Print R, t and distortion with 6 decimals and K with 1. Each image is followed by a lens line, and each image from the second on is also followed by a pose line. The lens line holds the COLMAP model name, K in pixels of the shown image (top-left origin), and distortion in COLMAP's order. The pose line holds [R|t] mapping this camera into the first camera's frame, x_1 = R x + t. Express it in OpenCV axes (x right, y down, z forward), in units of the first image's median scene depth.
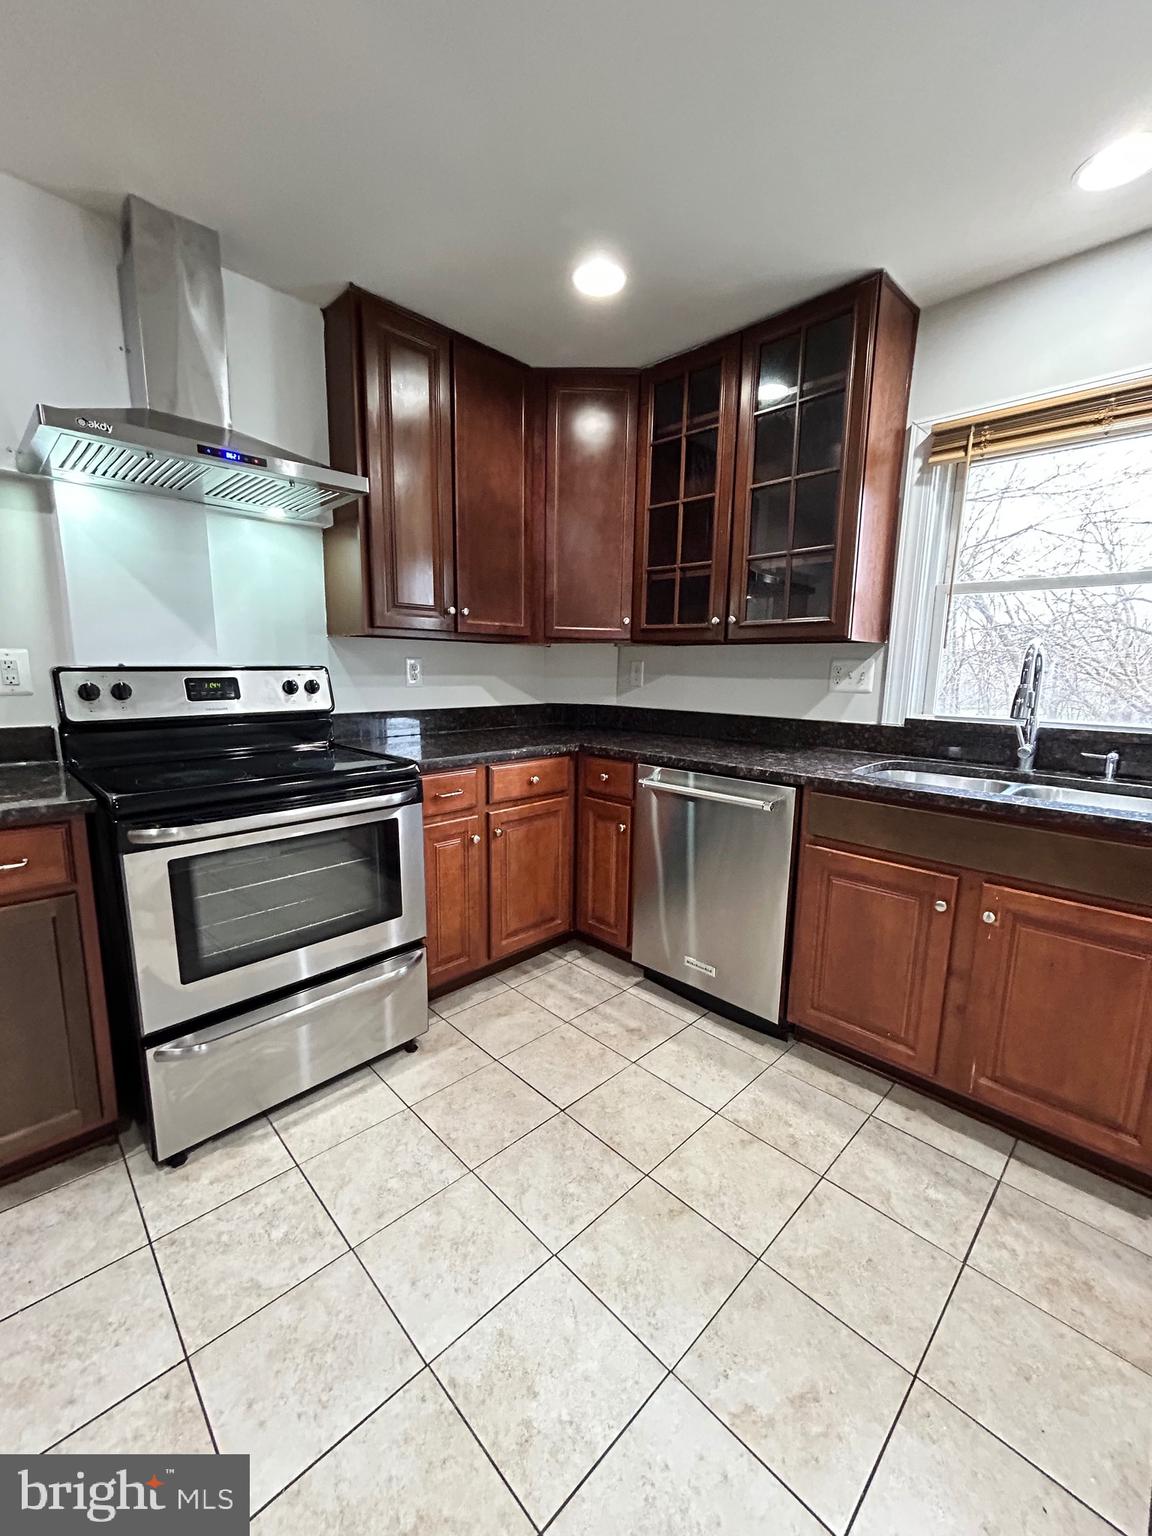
lens RADIAL K [[619.4, 0, 575.8], [0, 619.4, 770.8], [0, 0, 1]] dist [-0.000229, 0.000677]
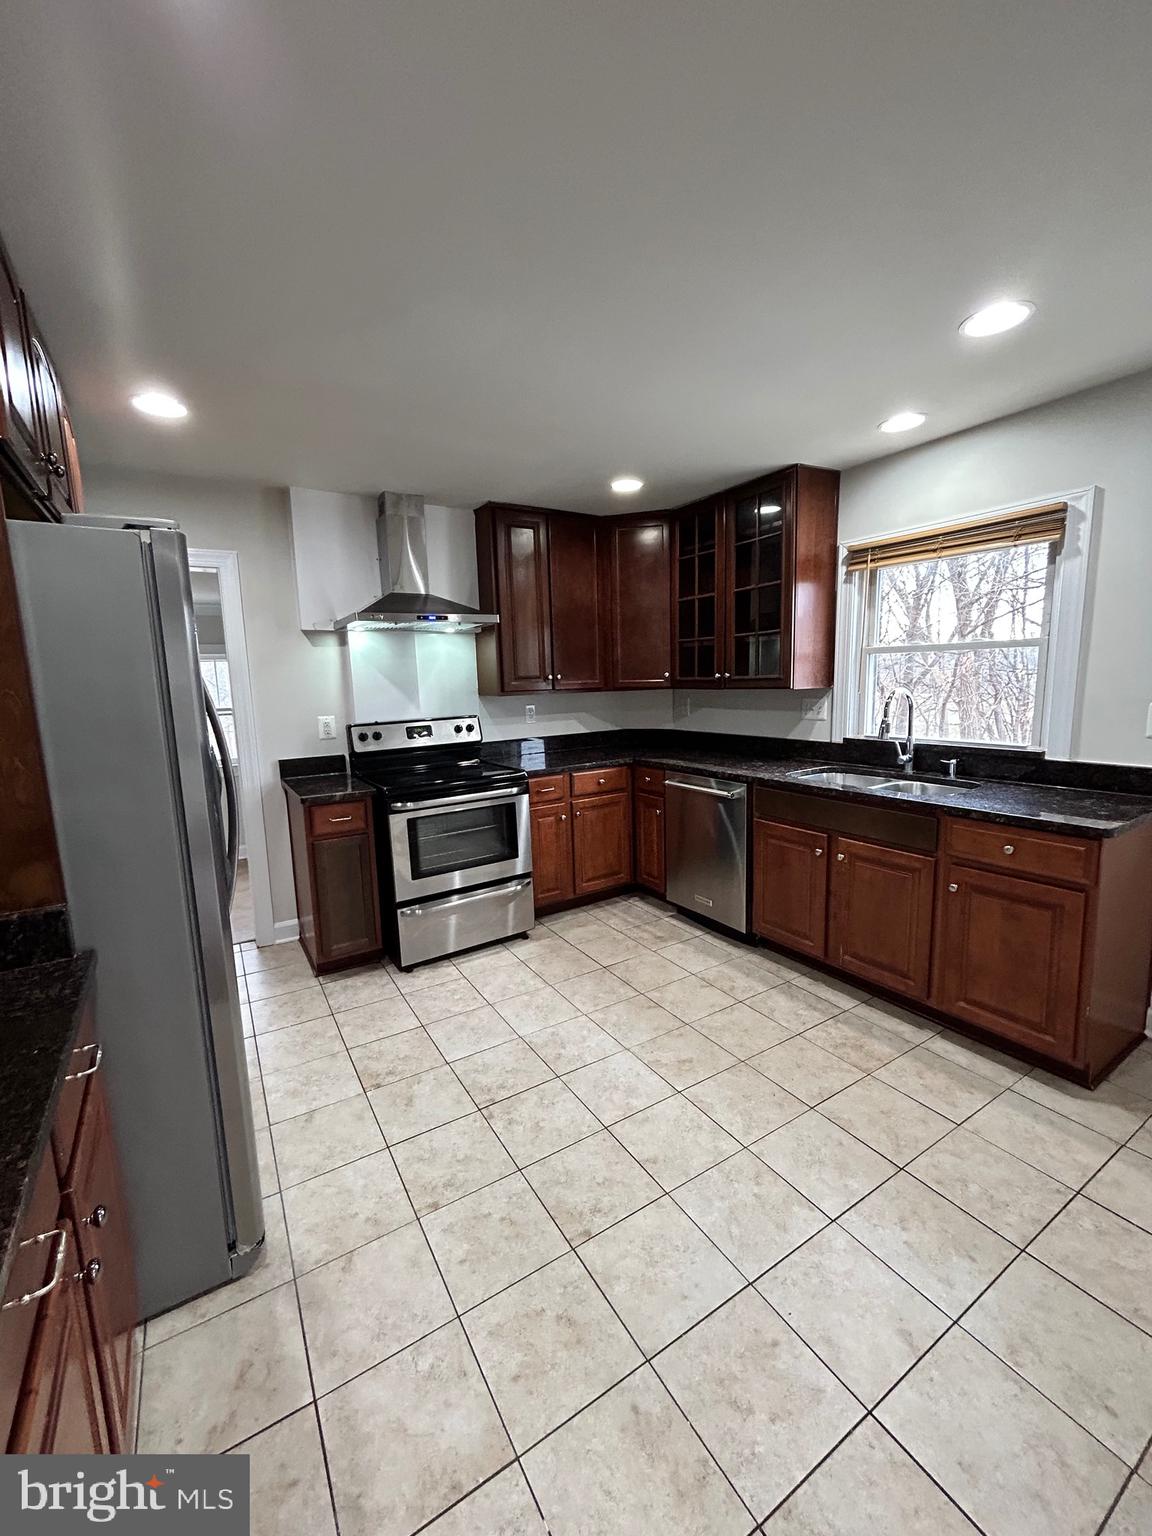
lens RADIAL K [[619.4, 0, 575.8], [0, 619.4, 770.8], [0, 0, 1]] dist [-0.000229, 0.000677]
pose [[0.973583, -0.011959, -0.228021, 0.255034], [0.008276, 0.999819, -0.017103, 0.015147], [0.228185, 0.014764, 0.973506, -0.615143]]
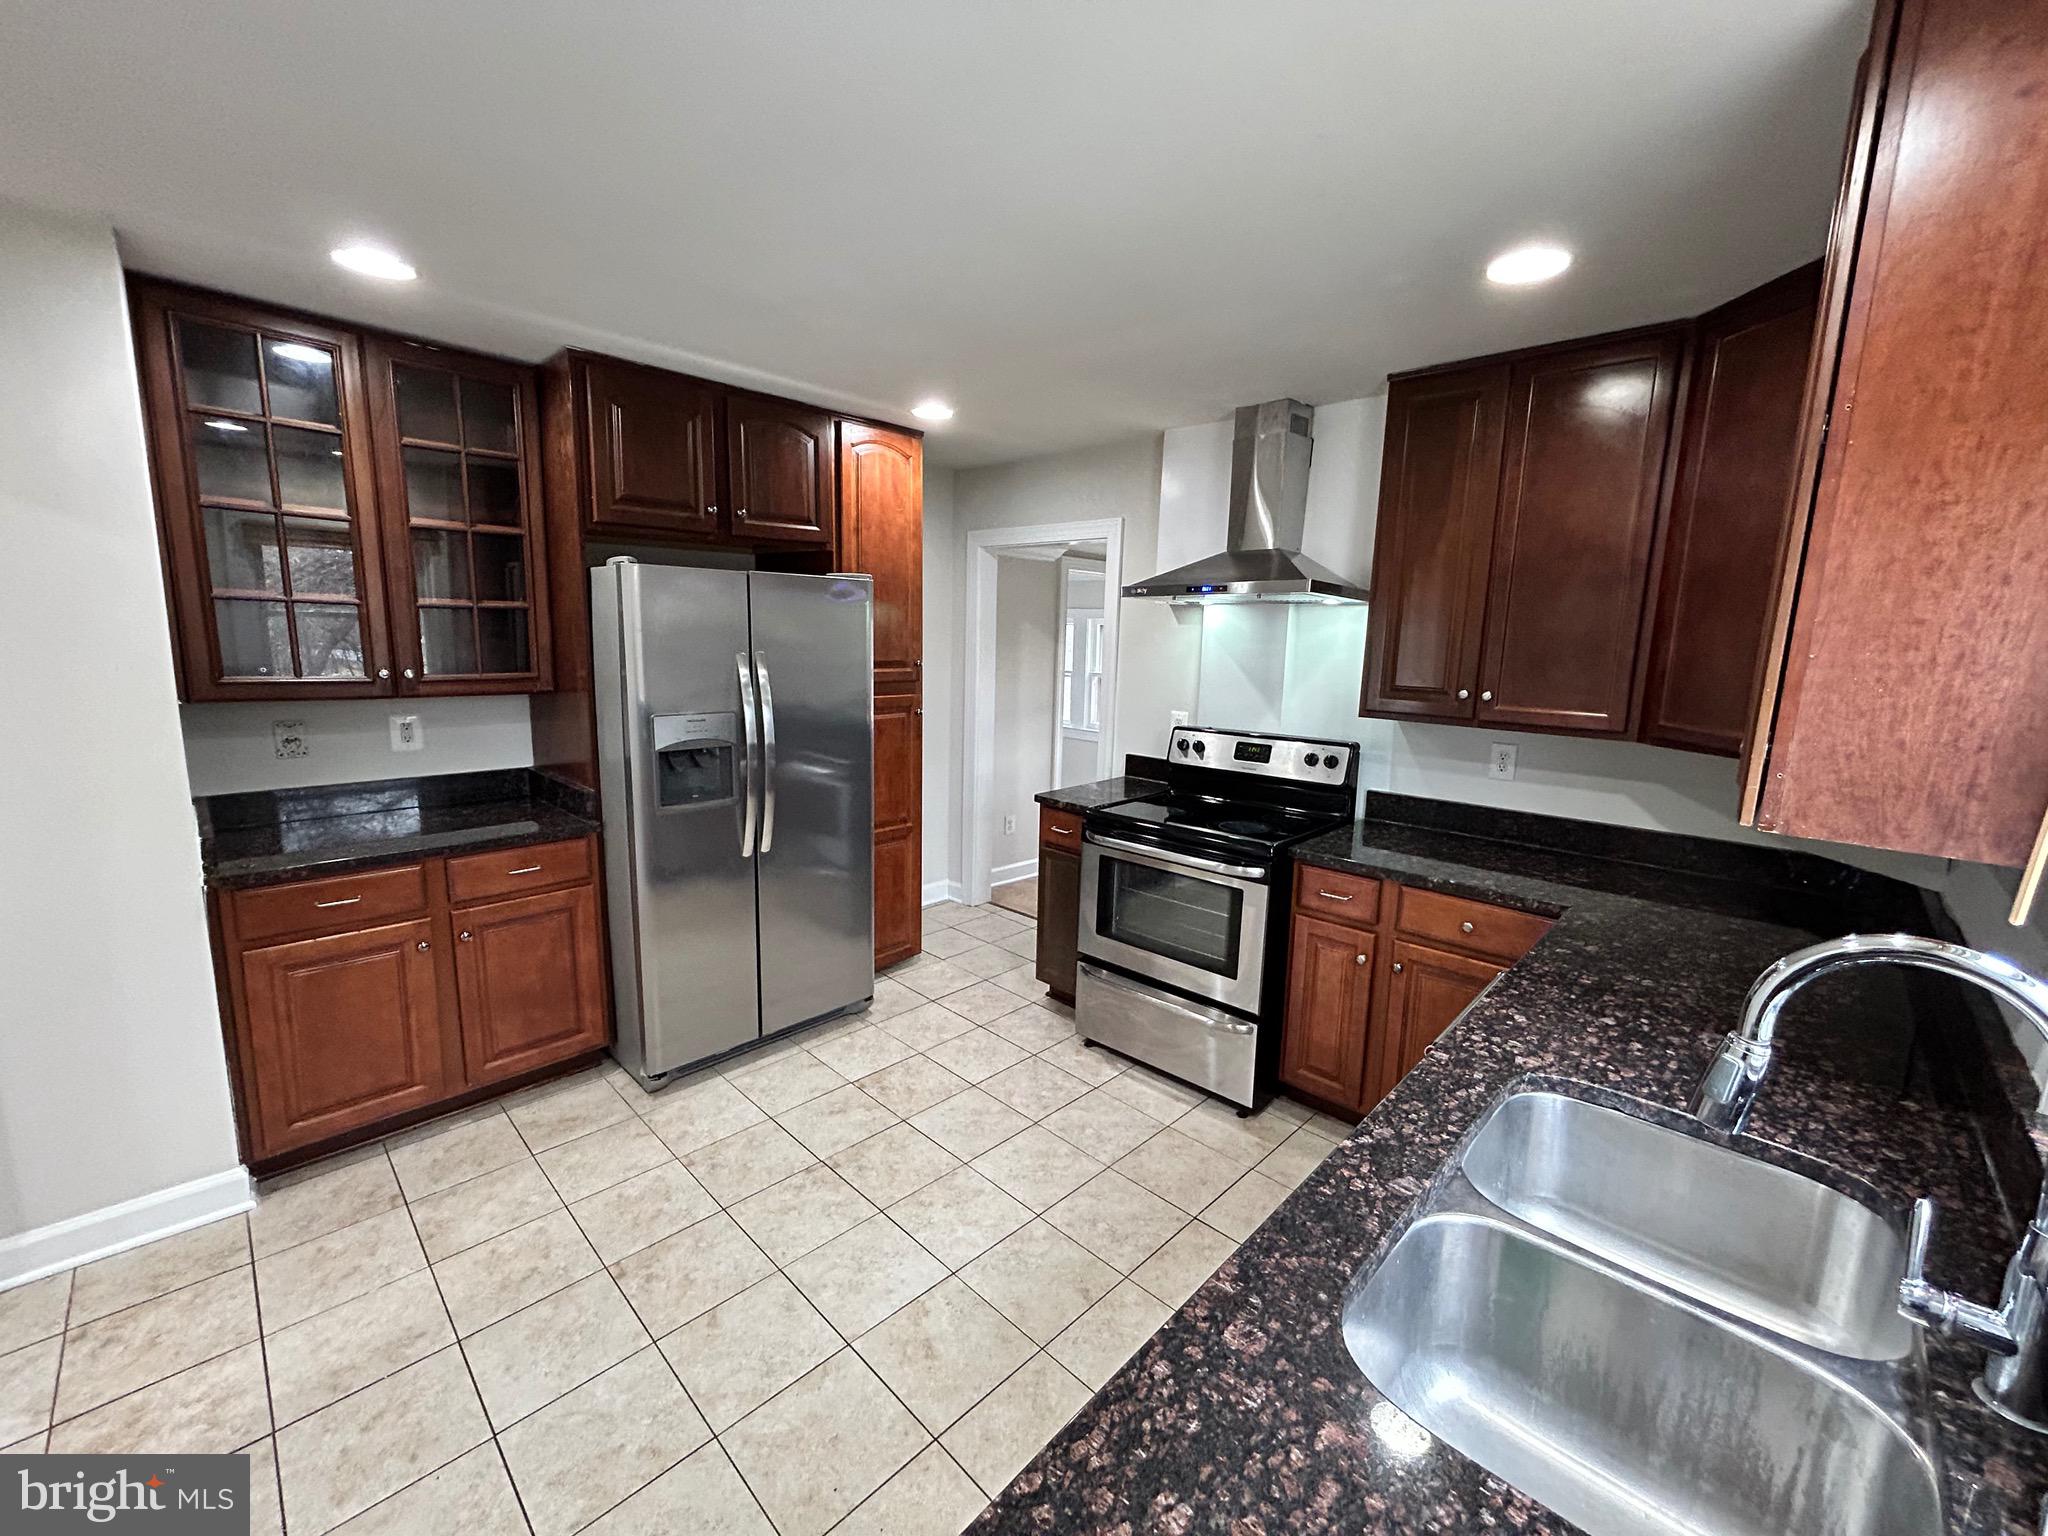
lens RADIAL K [[825.8, 0, 1028.6], [0, 825.8, 769.6], [0, 0, 1]] dist [-0.000229, 0.000677]
pose [[0.021078, 0.147537, -0.988832, 0.961674], [-0.194865, 0.970689, 0.140676, -0.225314], [0.980604, 0.189723, 0.049211, 0.450310]]
